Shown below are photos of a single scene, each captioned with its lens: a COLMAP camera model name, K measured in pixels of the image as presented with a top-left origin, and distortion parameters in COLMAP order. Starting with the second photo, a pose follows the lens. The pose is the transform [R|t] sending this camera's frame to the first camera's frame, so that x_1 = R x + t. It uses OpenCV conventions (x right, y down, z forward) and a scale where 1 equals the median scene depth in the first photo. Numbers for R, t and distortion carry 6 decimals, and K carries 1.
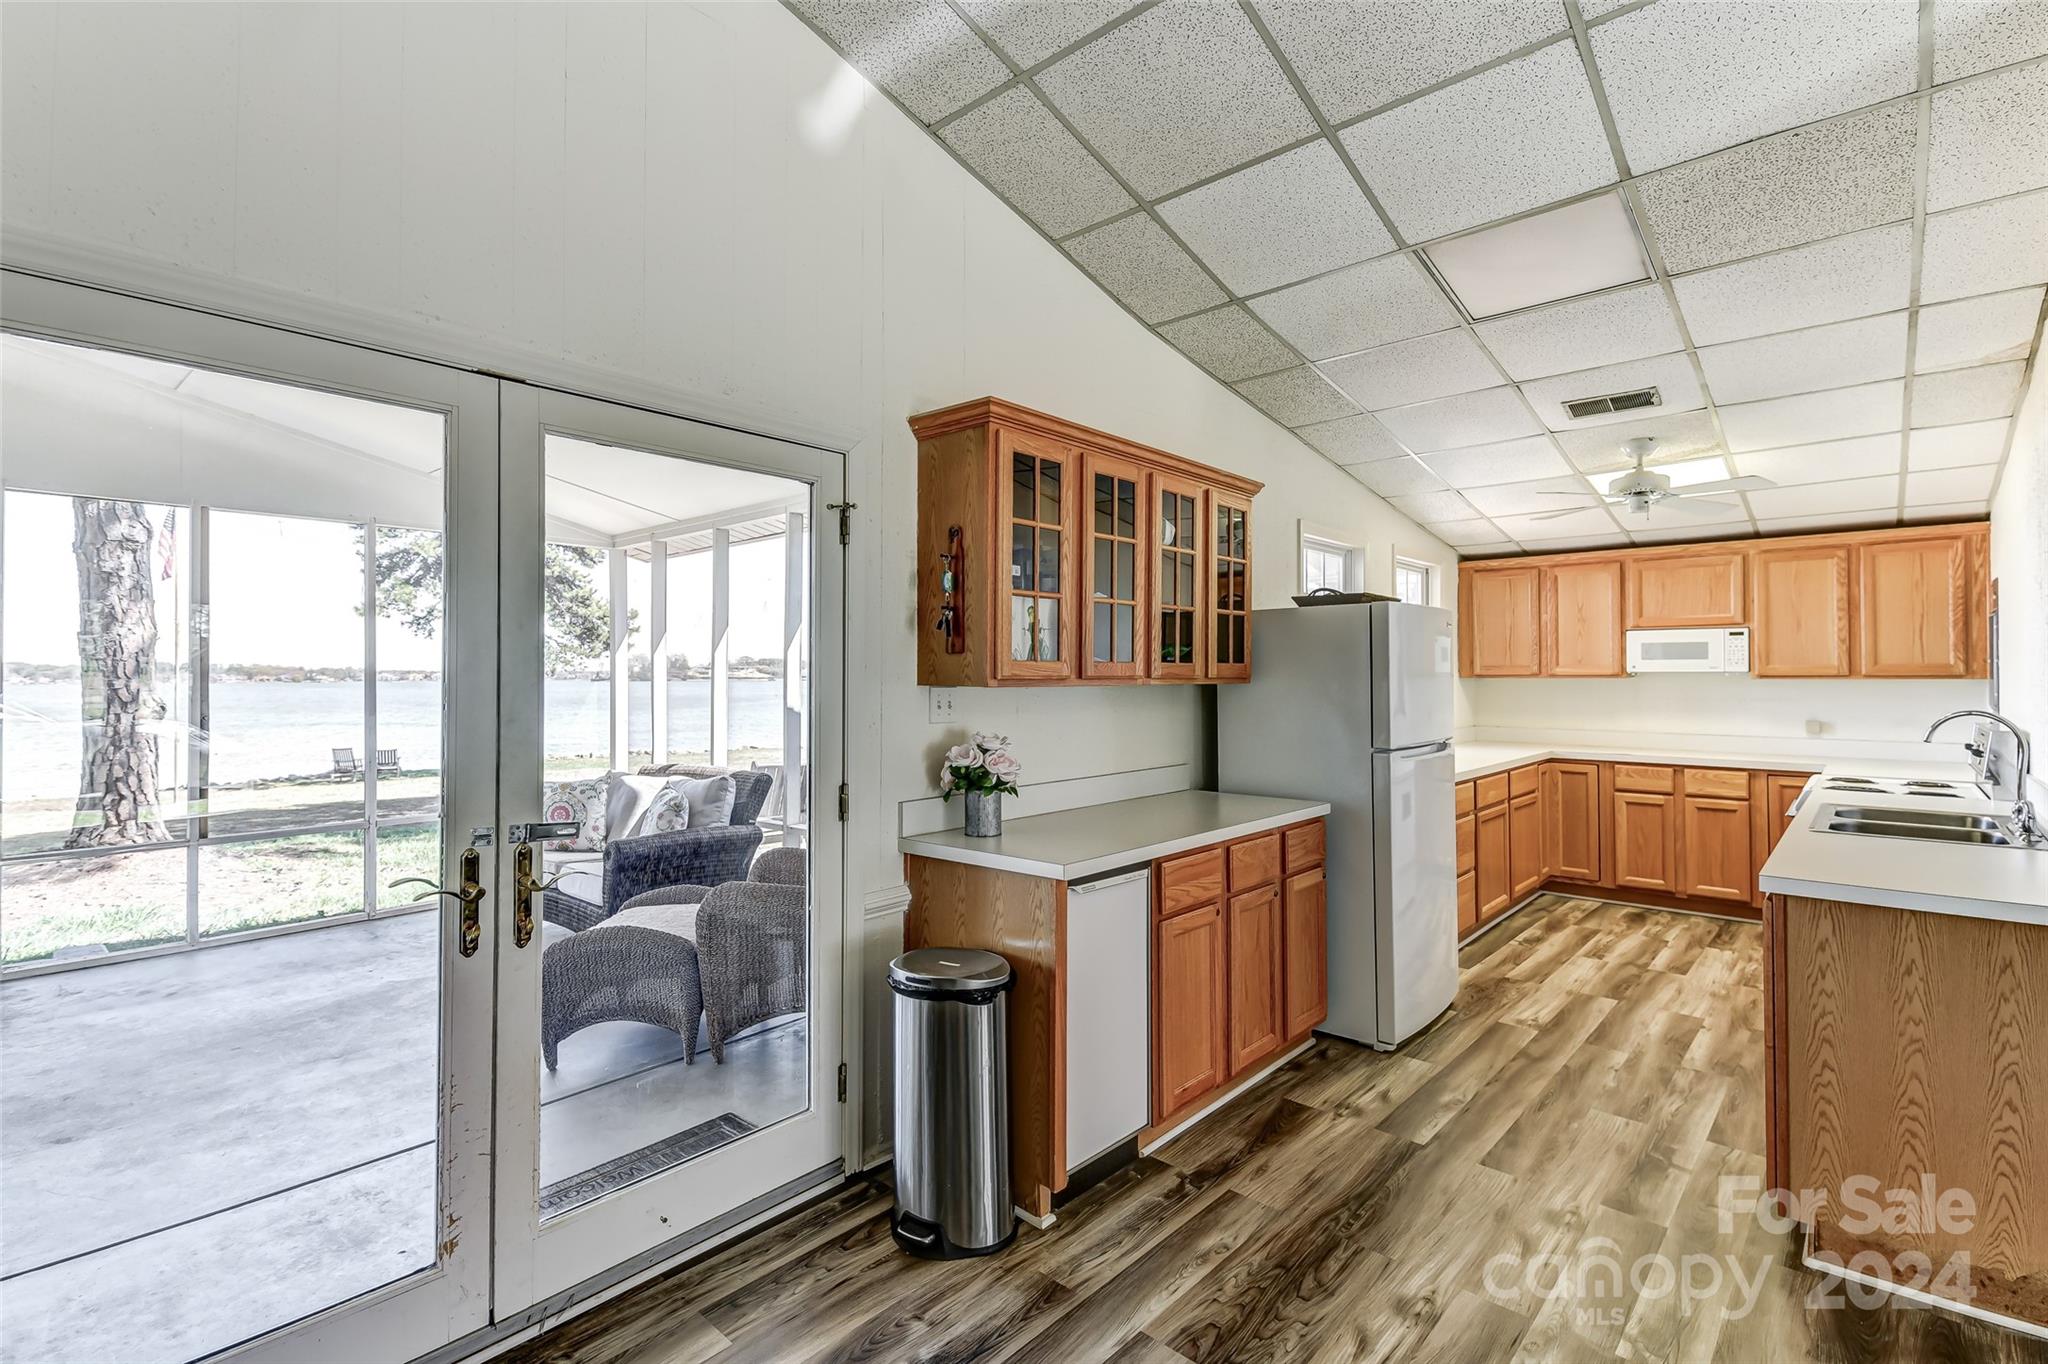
lens RADIAL K [[949.6, 0, 1024.1], [0, 949.6, 659.0], [0, 0, 1]] dist [0.000422, -0.000276]
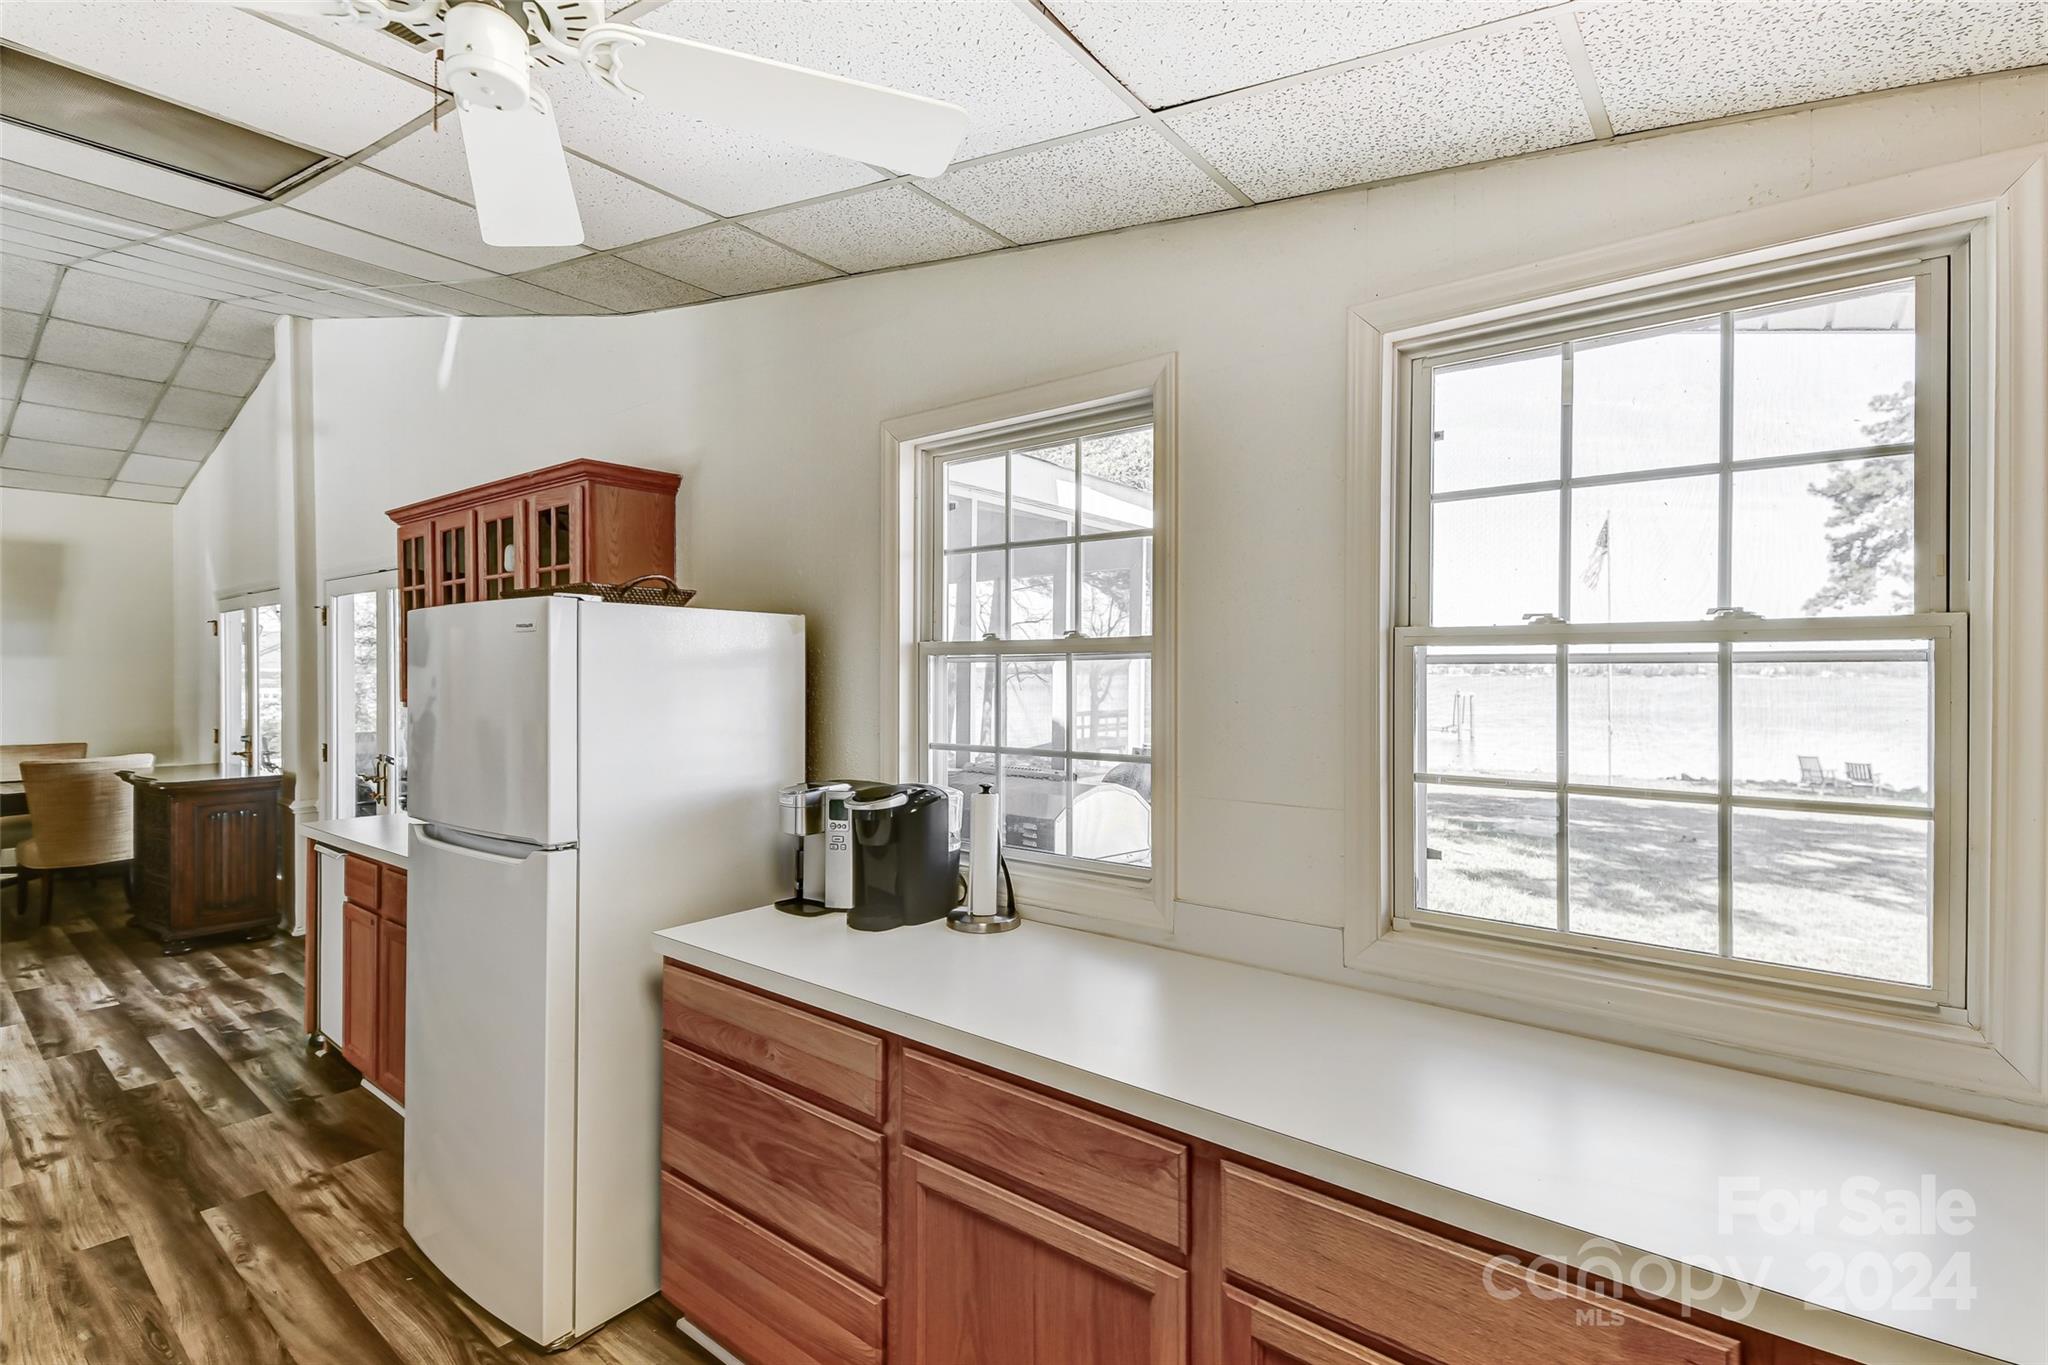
lens RADIAL K [[957.3, 0, 1024.0], [0, 957.3, 682.5], [0, 0, 1]] dist [0.013597, -0.015171]
pose [[0.060433, 0.002493, -0.998169, 0.738512], [0.007483, 0.999968, 0.002951, -0.000429], [0.998144, -0.007648, 0.060412, 0.924837]]
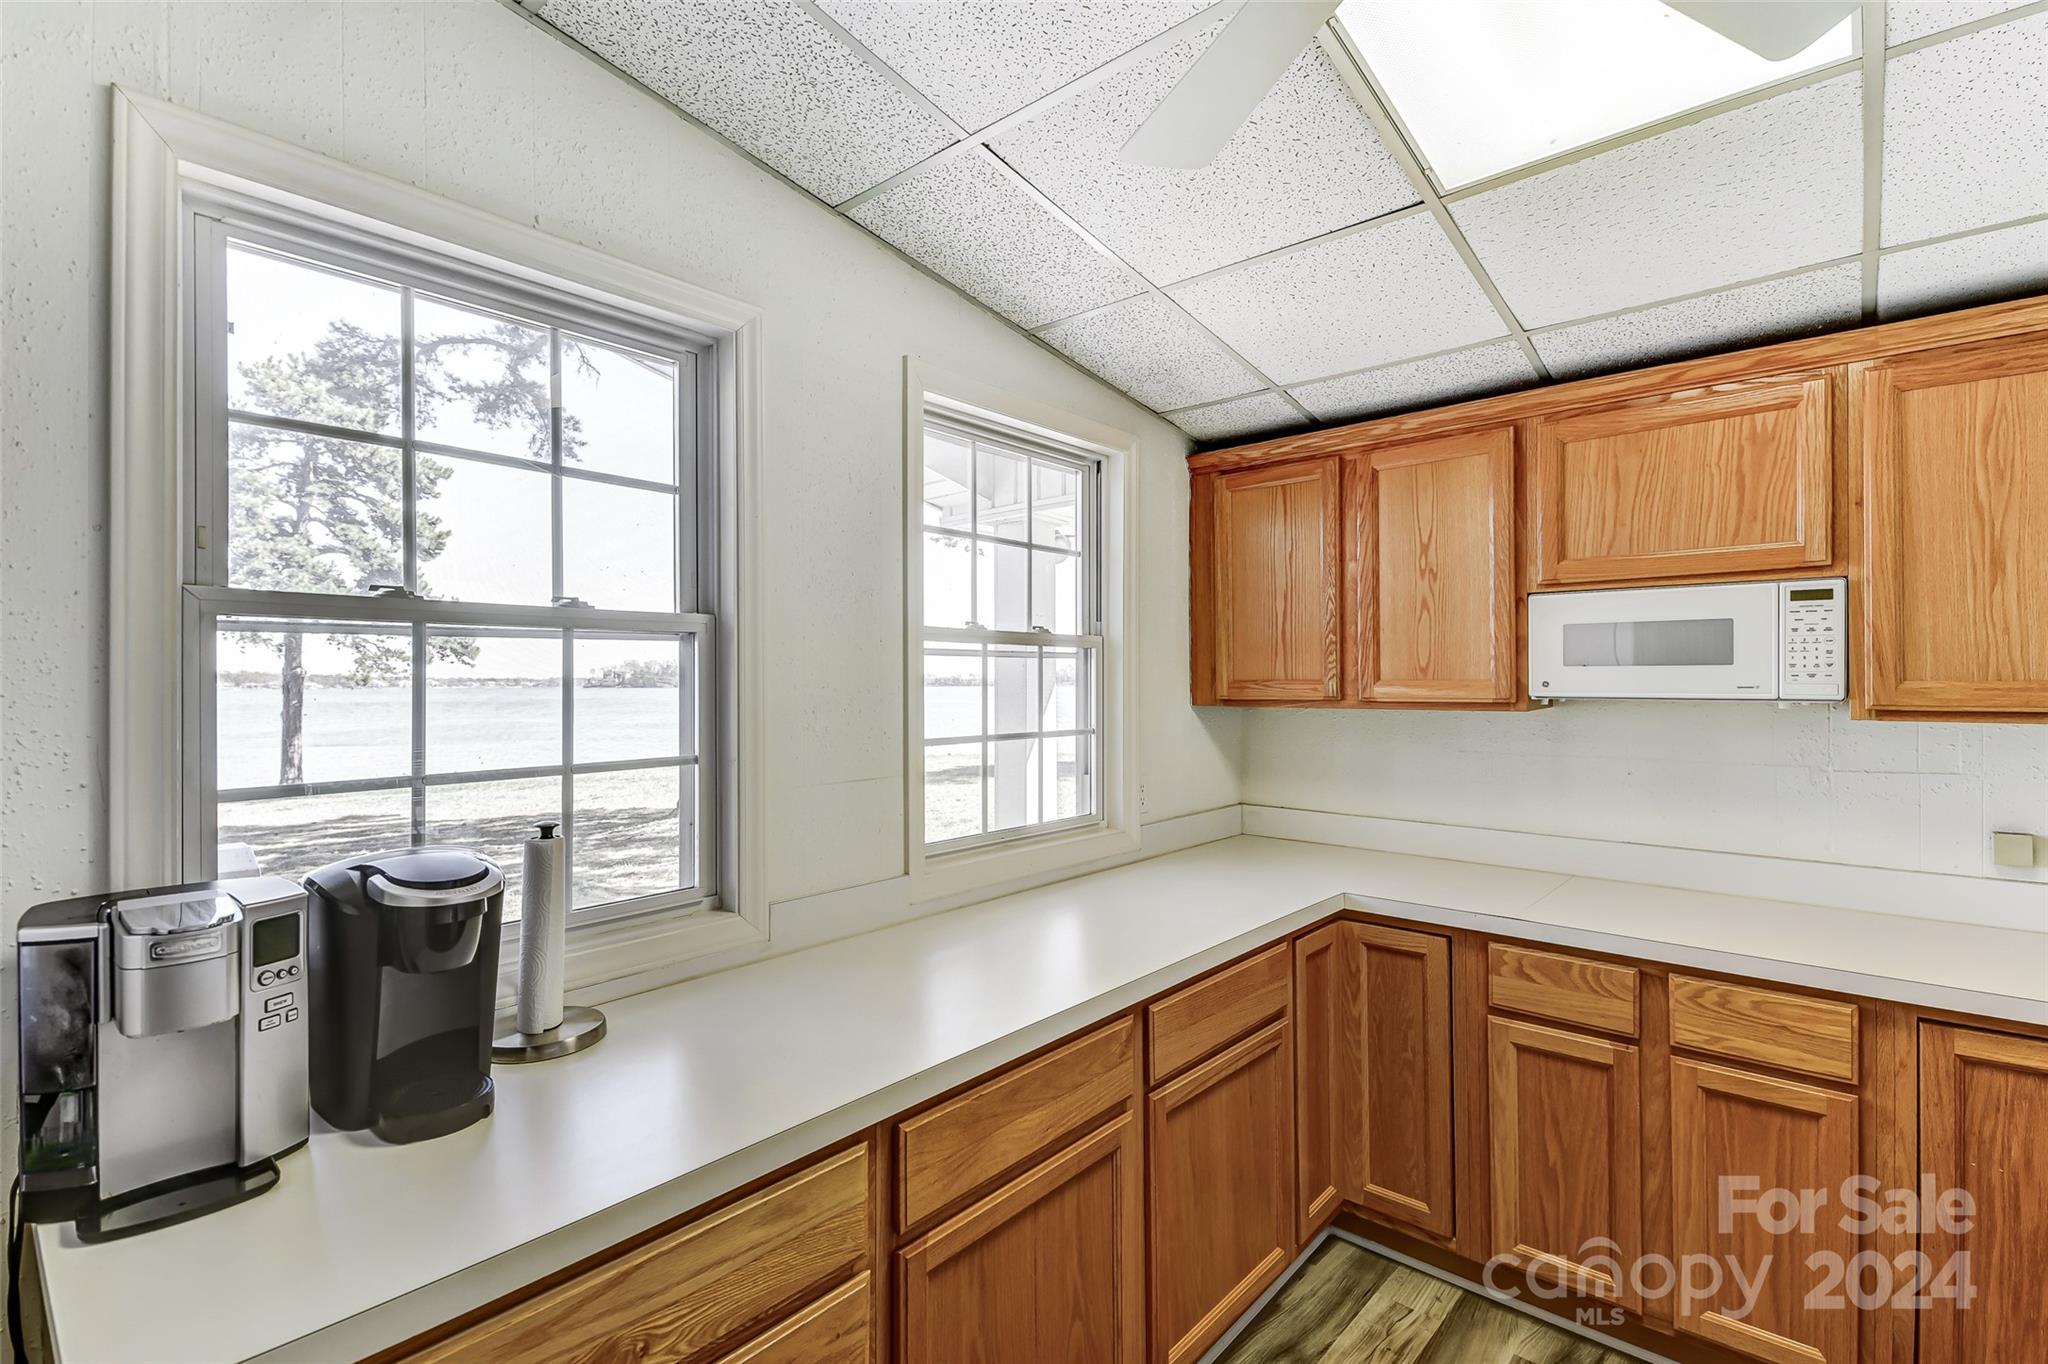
lens RADIAL K [[919.8, 0, 1065.9], [0, 919.8, 675.4], [0, 0, 1]] dist [0.002262, -0.000481]
pose [[0.999141, -0.001610, 0.041401, 0.451981], [0.001102, 0.999924, 0.012287, -0.000610], [-0.041418, -0.012231, 0.999067, 0.660985]]
